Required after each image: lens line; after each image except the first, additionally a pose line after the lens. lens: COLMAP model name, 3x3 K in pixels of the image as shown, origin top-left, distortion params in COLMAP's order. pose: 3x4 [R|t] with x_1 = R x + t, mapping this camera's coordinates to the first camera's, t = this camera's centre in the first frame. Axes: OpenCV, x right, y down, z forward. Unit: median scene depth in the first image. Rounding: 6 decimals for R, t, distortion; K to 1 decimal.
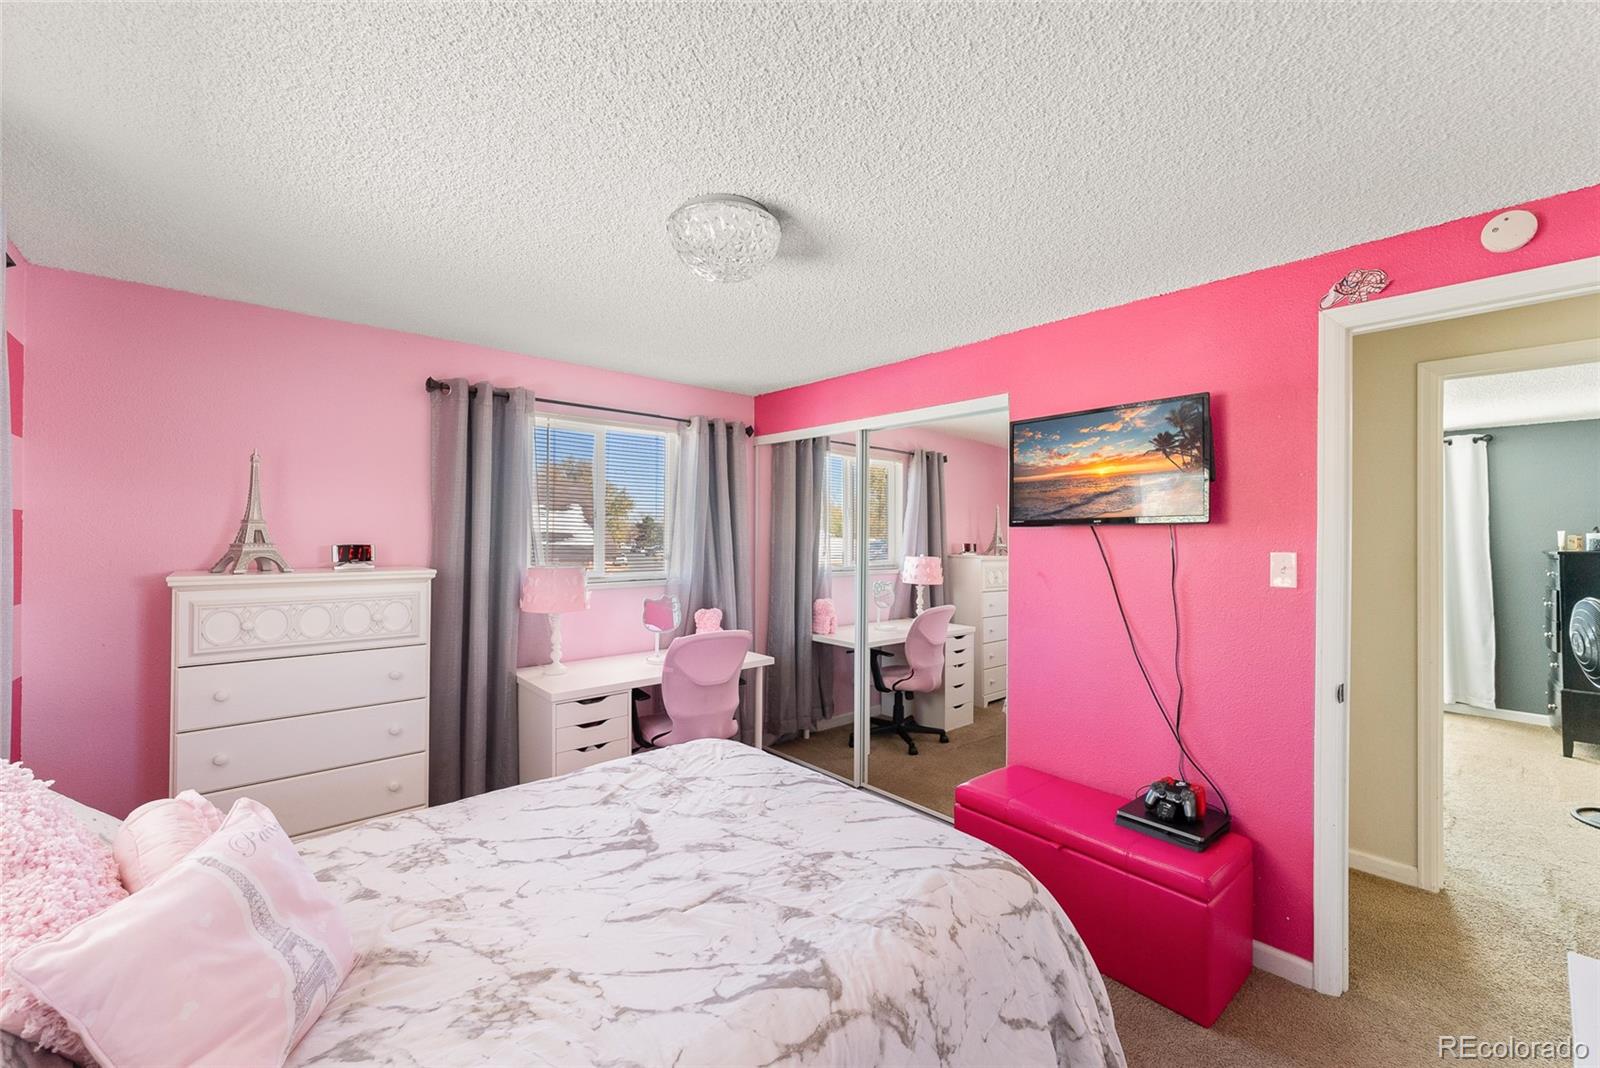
lens RADIAL K [[646.5, 0, 805.4], [0, 646.5, 536.4], [0, 0, 1]] dist [-0.003082, 0.001200]
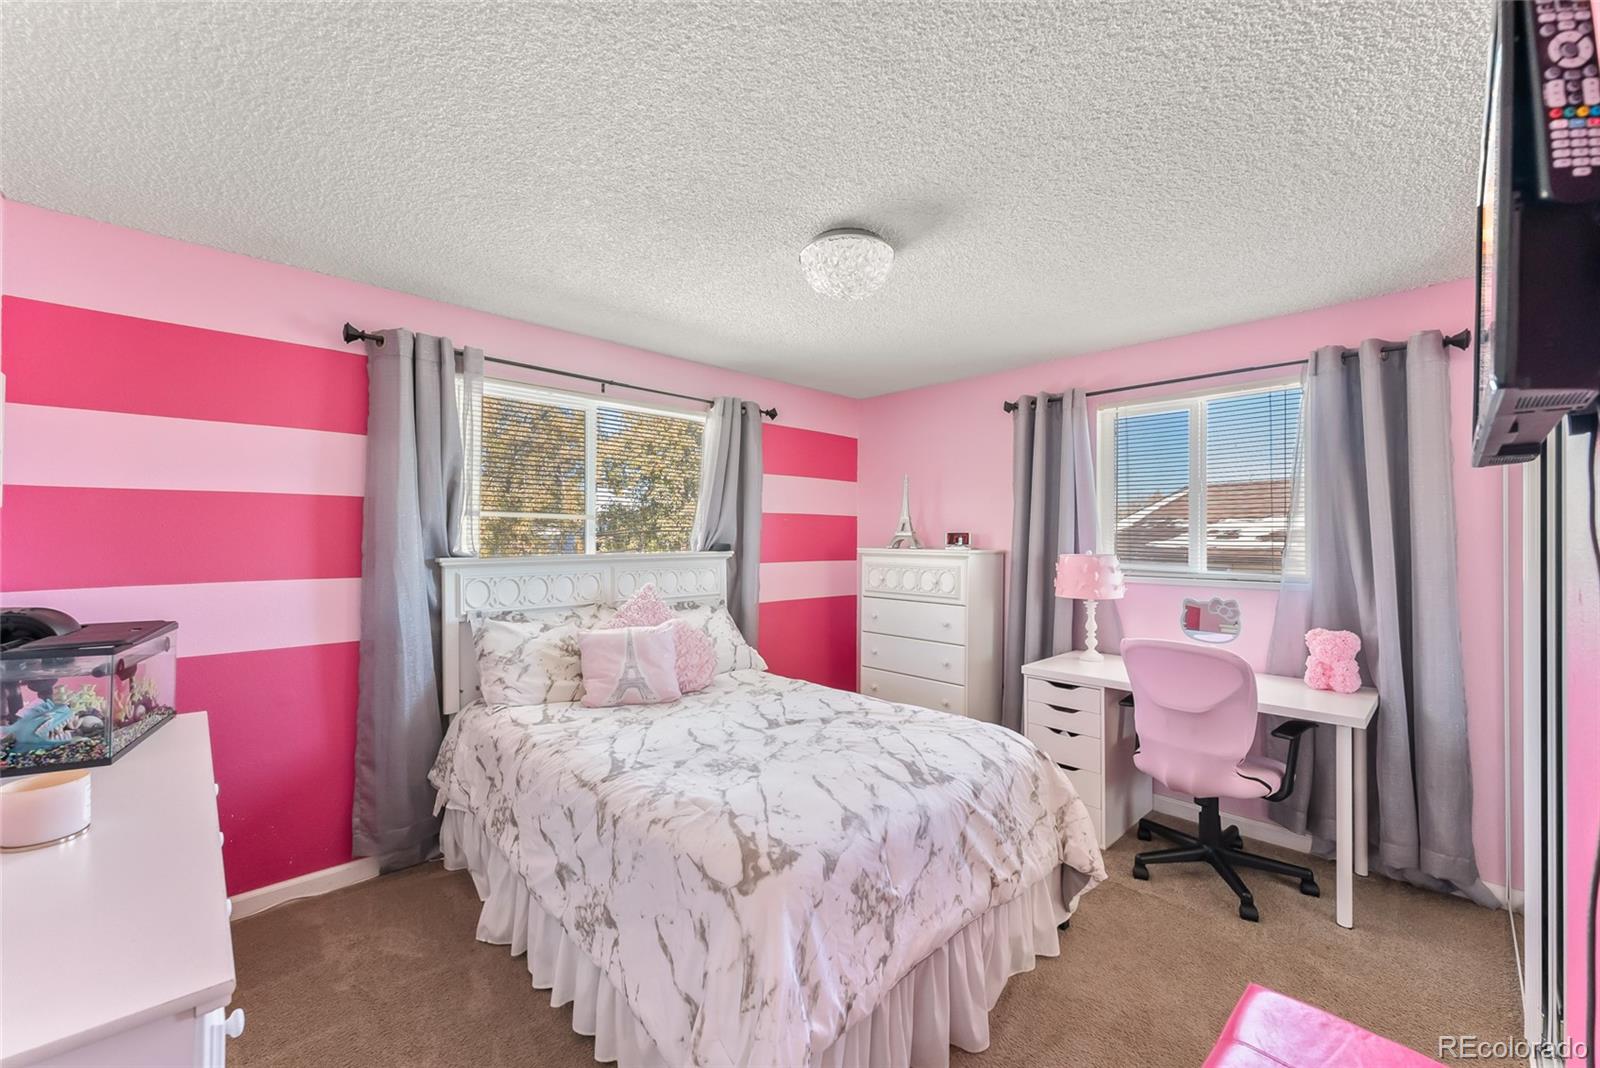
lens RADIAL K [[646.5, 0, 799.0], [0, 646.5, 529.2], [0, 0, 1]] dist [-0.003082, 0.001200]
pose [[0.032115, -0.018384, -0.999315, 1.166044], [-0.010341, 0.999771, -0.018725, 0.057914], [0.999431, 0.010935, 0.031917, 0.963537]]
